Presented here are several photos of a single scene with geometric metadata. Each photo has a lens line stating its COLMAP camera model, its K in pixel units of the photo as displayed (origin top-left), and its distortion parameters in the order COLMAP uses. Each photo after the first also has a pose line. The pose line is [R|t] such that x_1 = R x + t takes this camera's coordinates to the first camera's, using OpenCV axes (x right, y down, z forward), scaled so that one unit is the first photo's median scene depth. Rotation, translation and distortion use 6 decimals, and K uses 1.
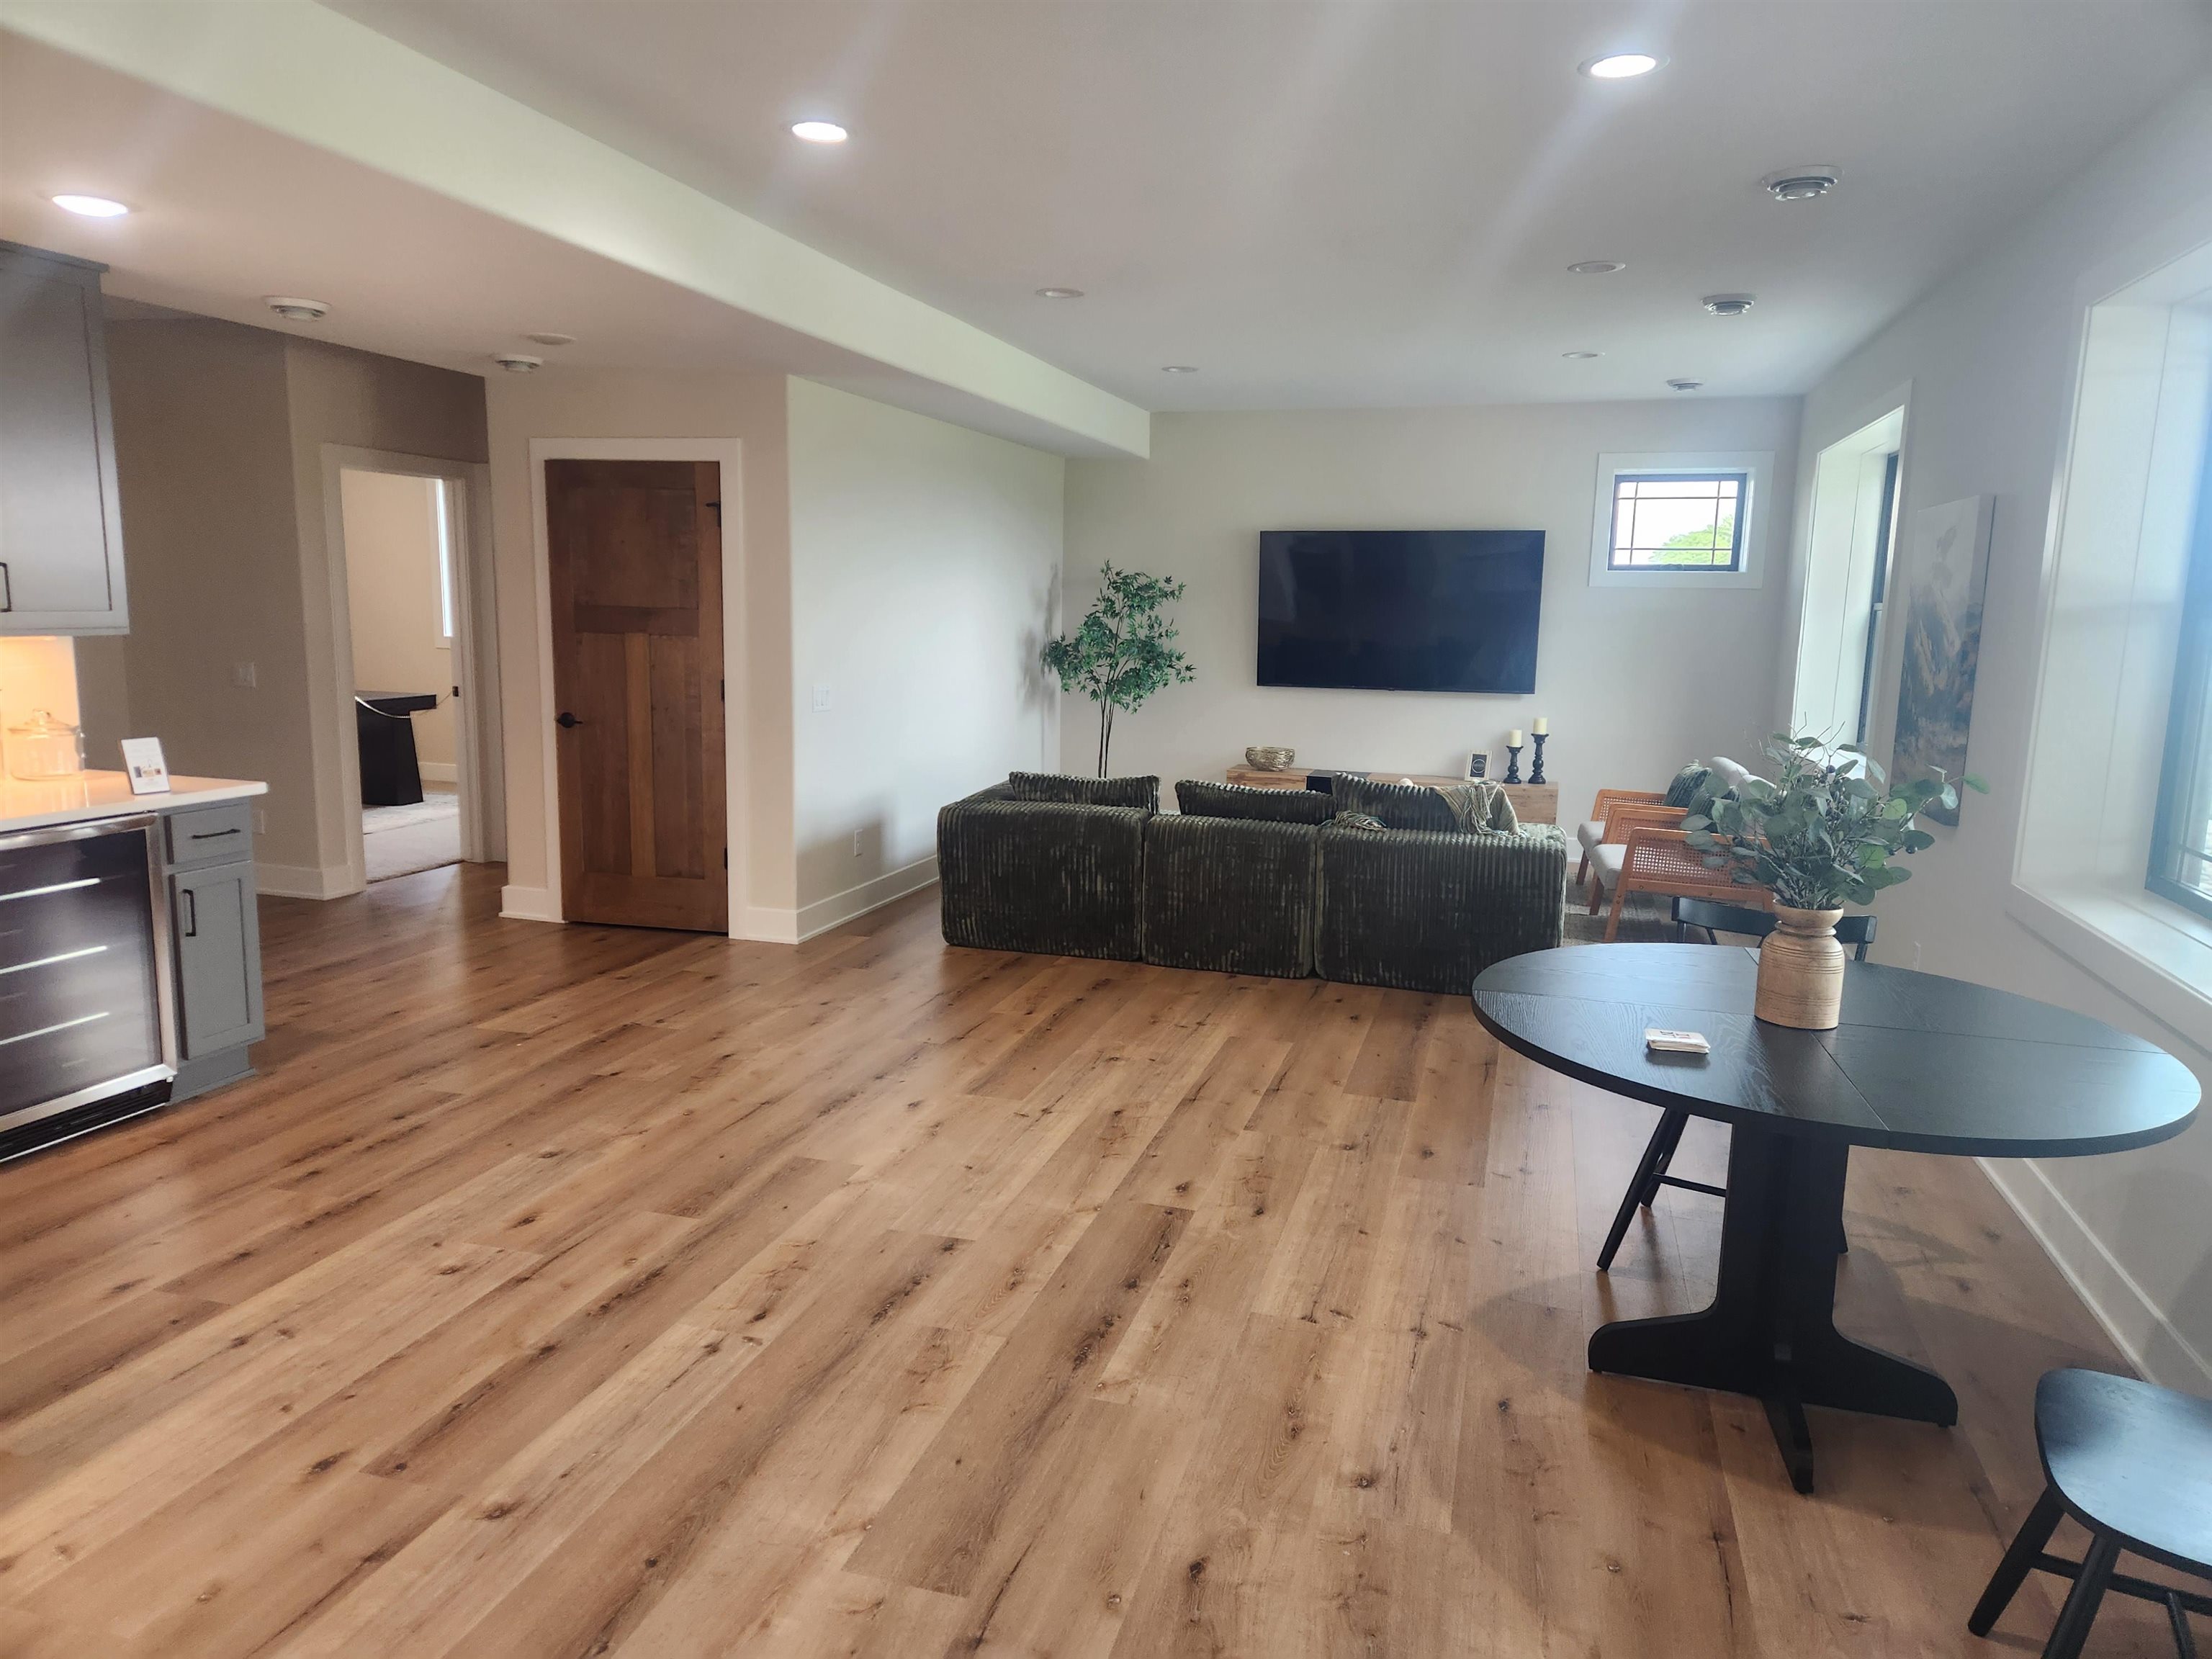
lens RADIAL K [[1470.9, 0, 1108.9], [0, 1470.9, 822.7], [0, 0, 1]] dist [0.062991, -0.046767]
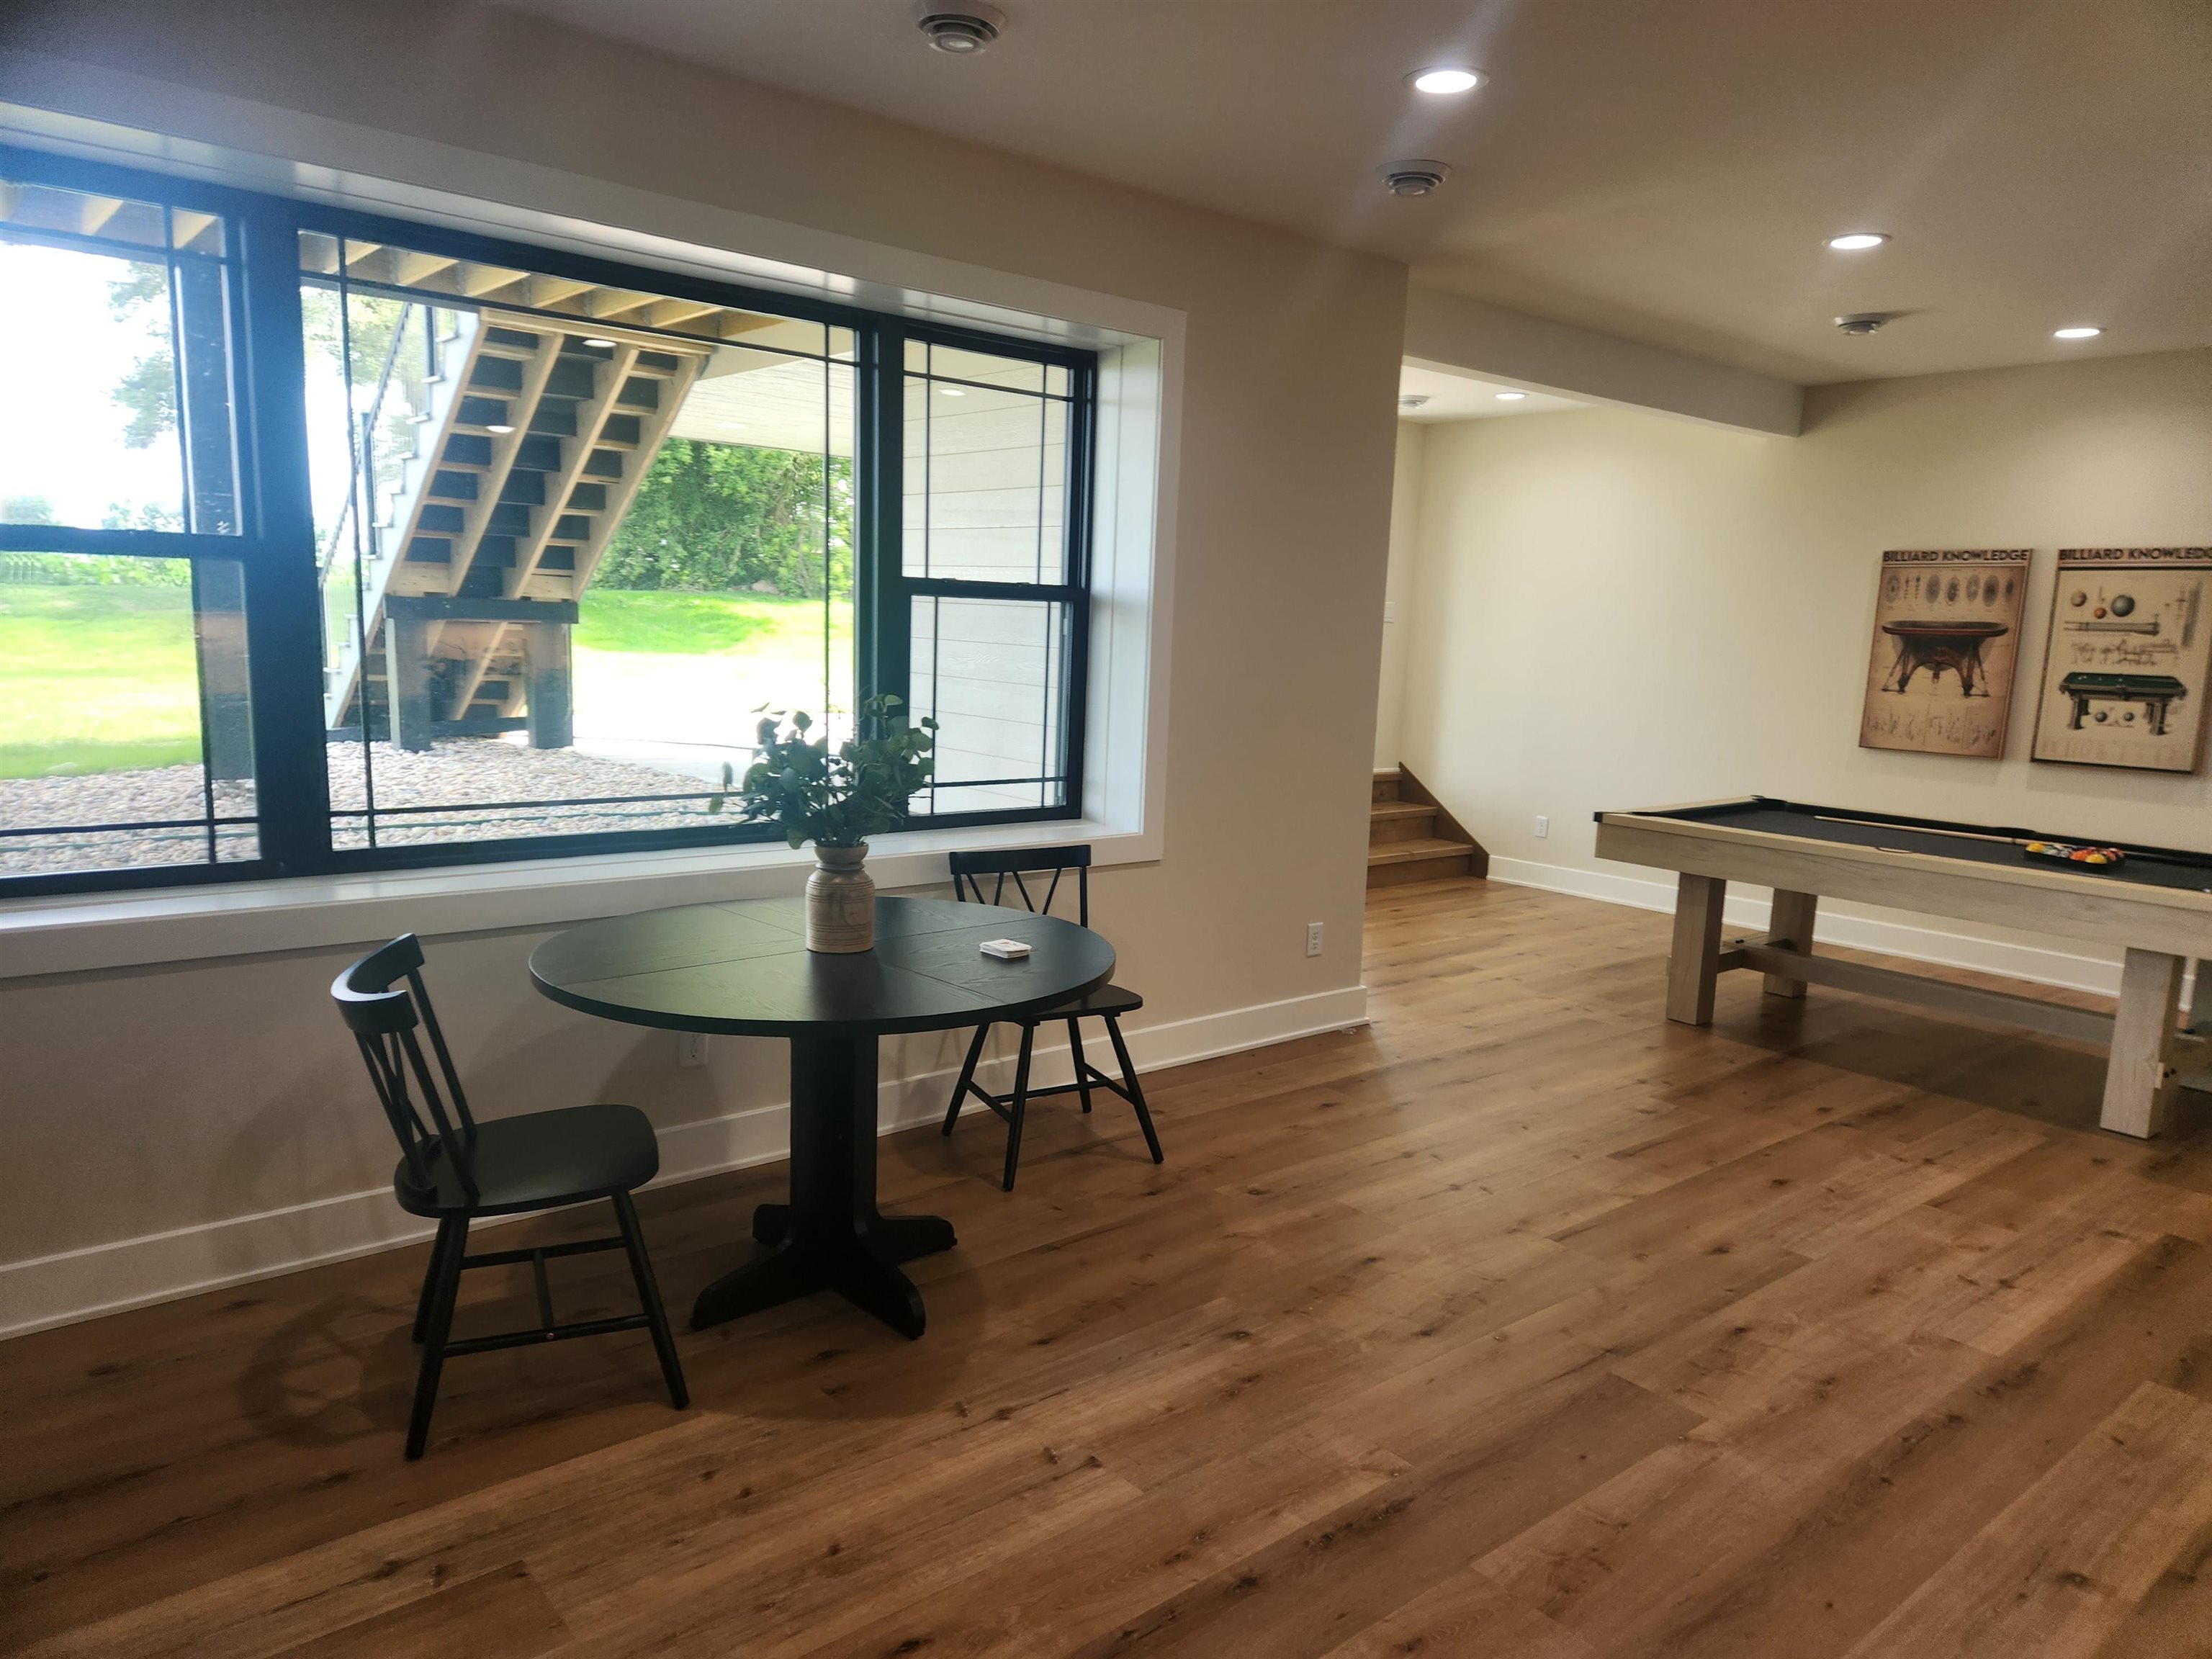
lens RADIAL K [[1470.9, 0, 1121.8], [0, 1470.9, 863.9], [0, 0, 1]] dist [0.062991, -0.046767]
pose [[-0.831404, -0.145416, 0.536303, -0.282676], [0.028643, 0.952652, 0.302712, -0.239516], [-0.554929, 0.267037, -0.787873, 1.615304]]
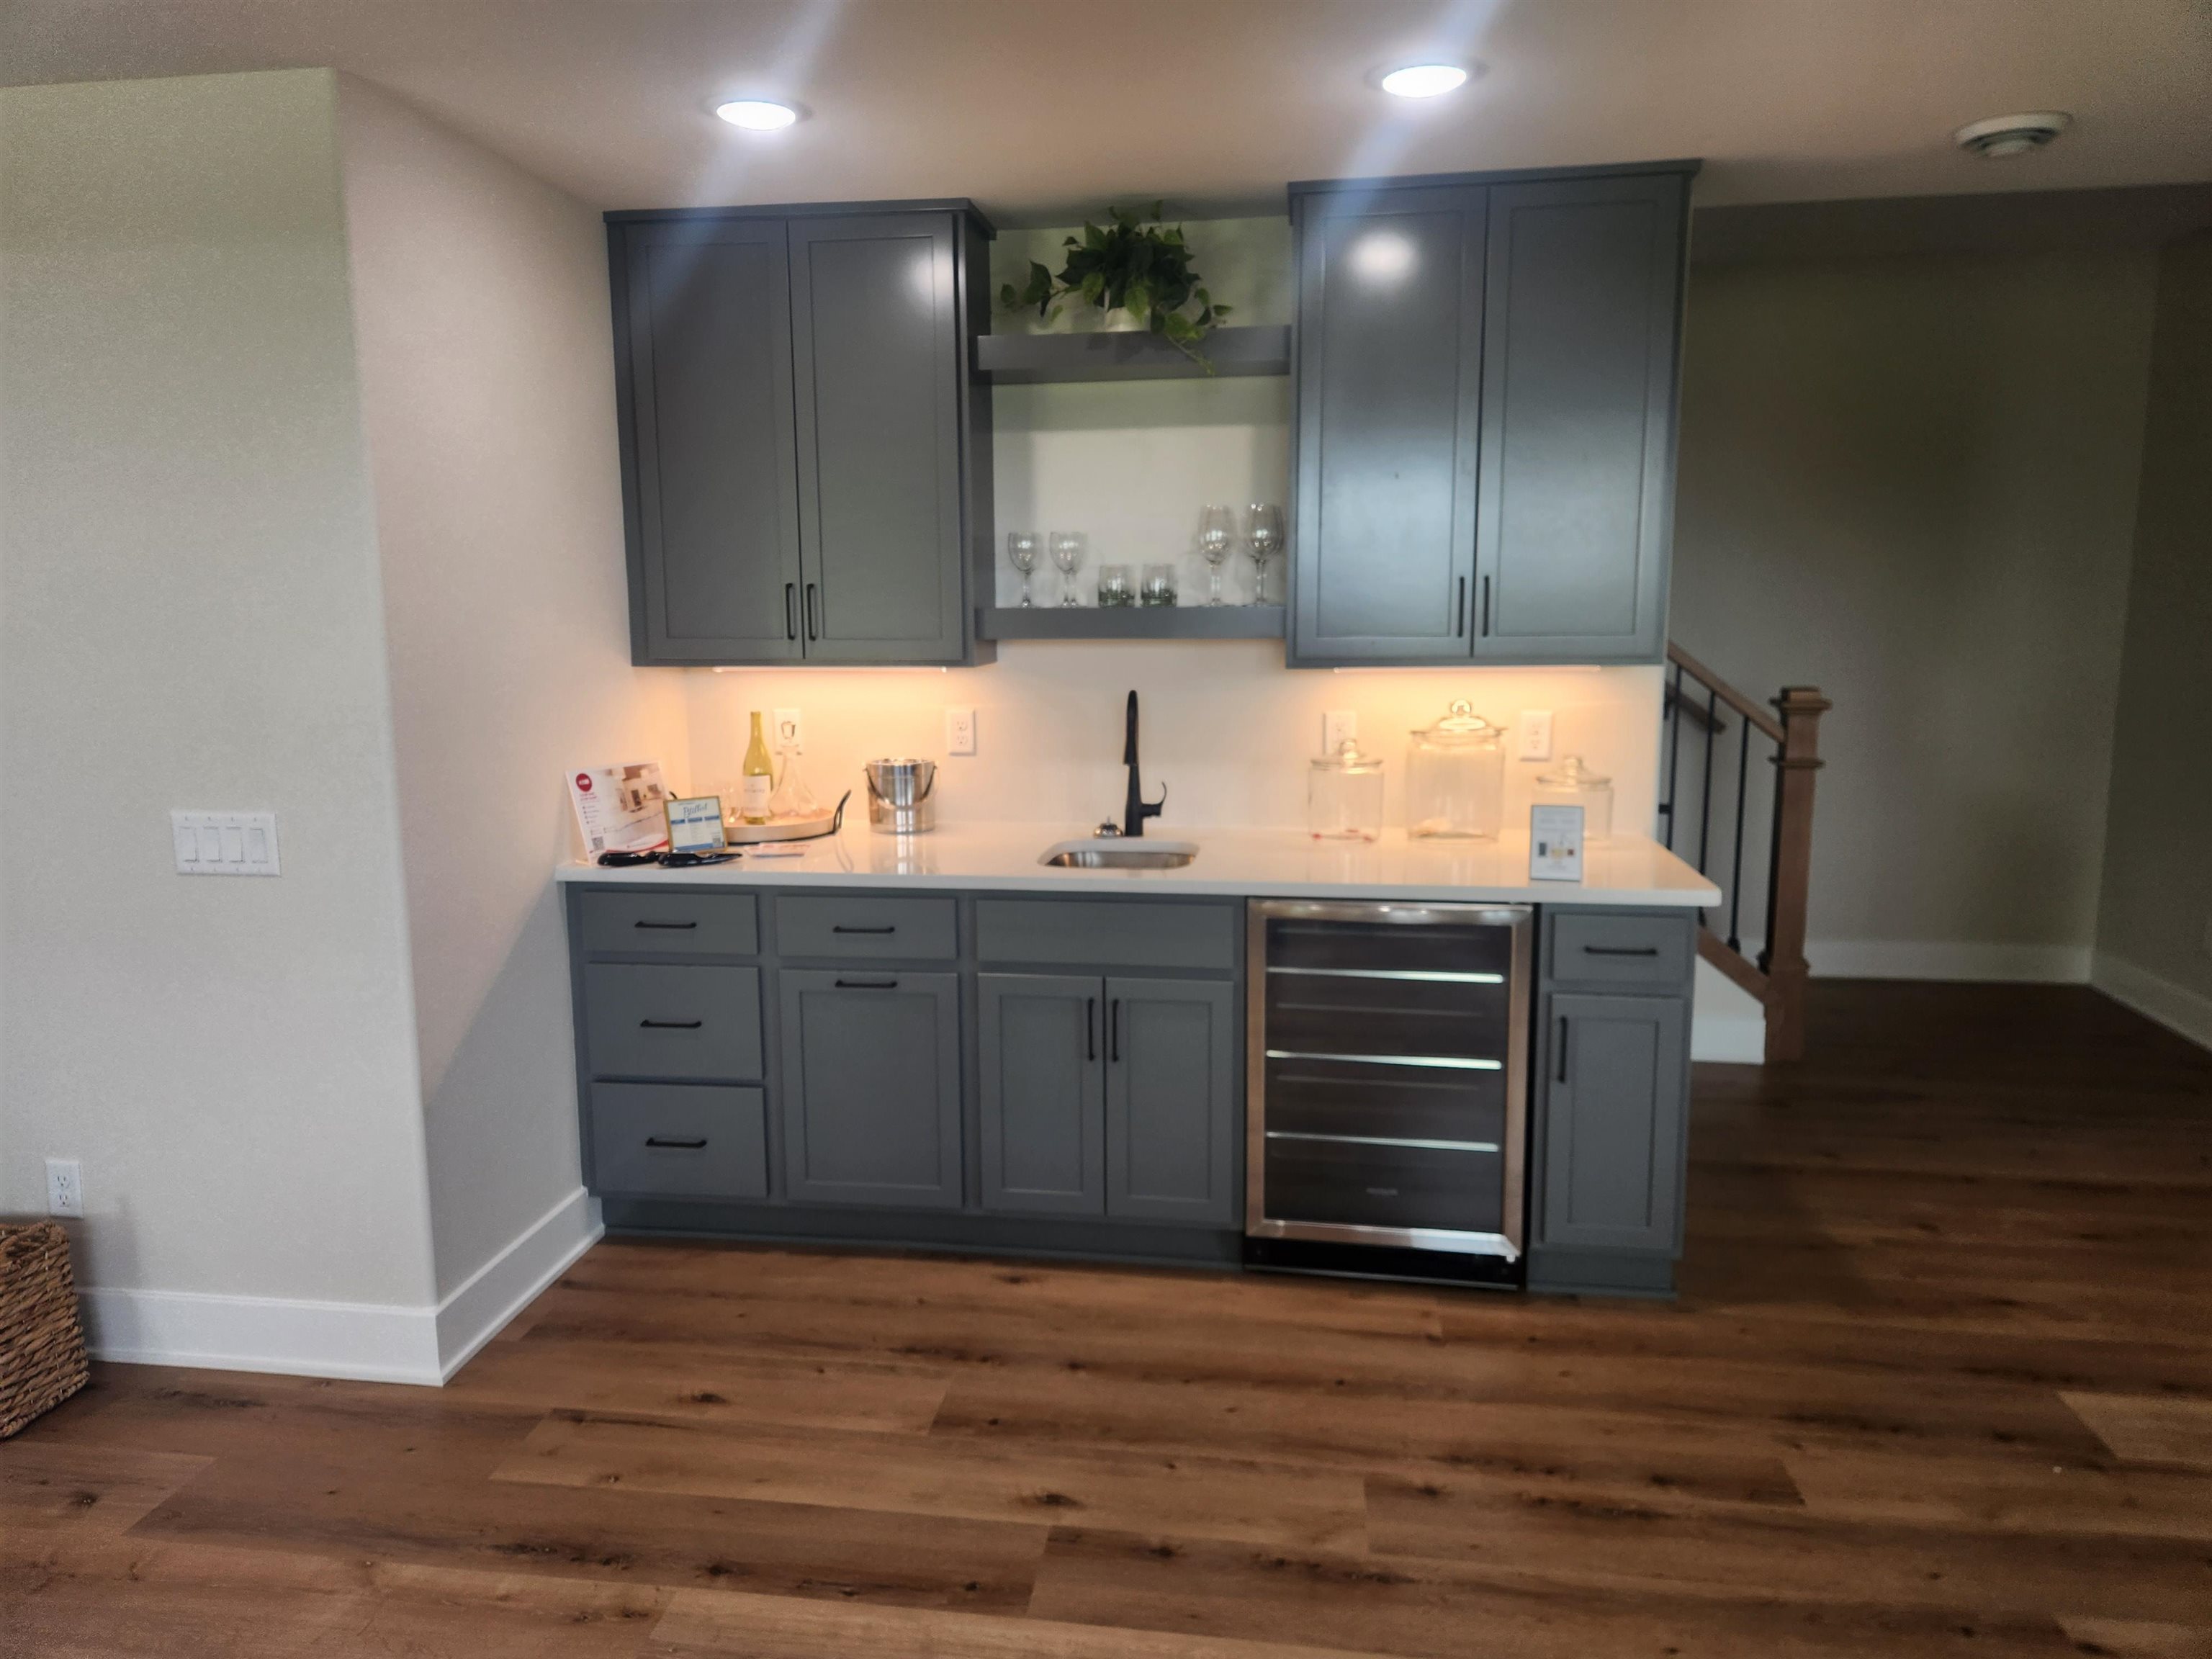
lens RADIAL K [[1470.9, 0, 1086.5], [0, 1470.9, 817.7], [0, 0, 1]] dist [0.062991, -0.046767]
pose [[0.133250, 0.122236, -0.983516, 0.069533], [-0.137884, 0.985001, 0.103739, -0.131377], [0.981444, 0.121788, 0.148105, 0.912754]]
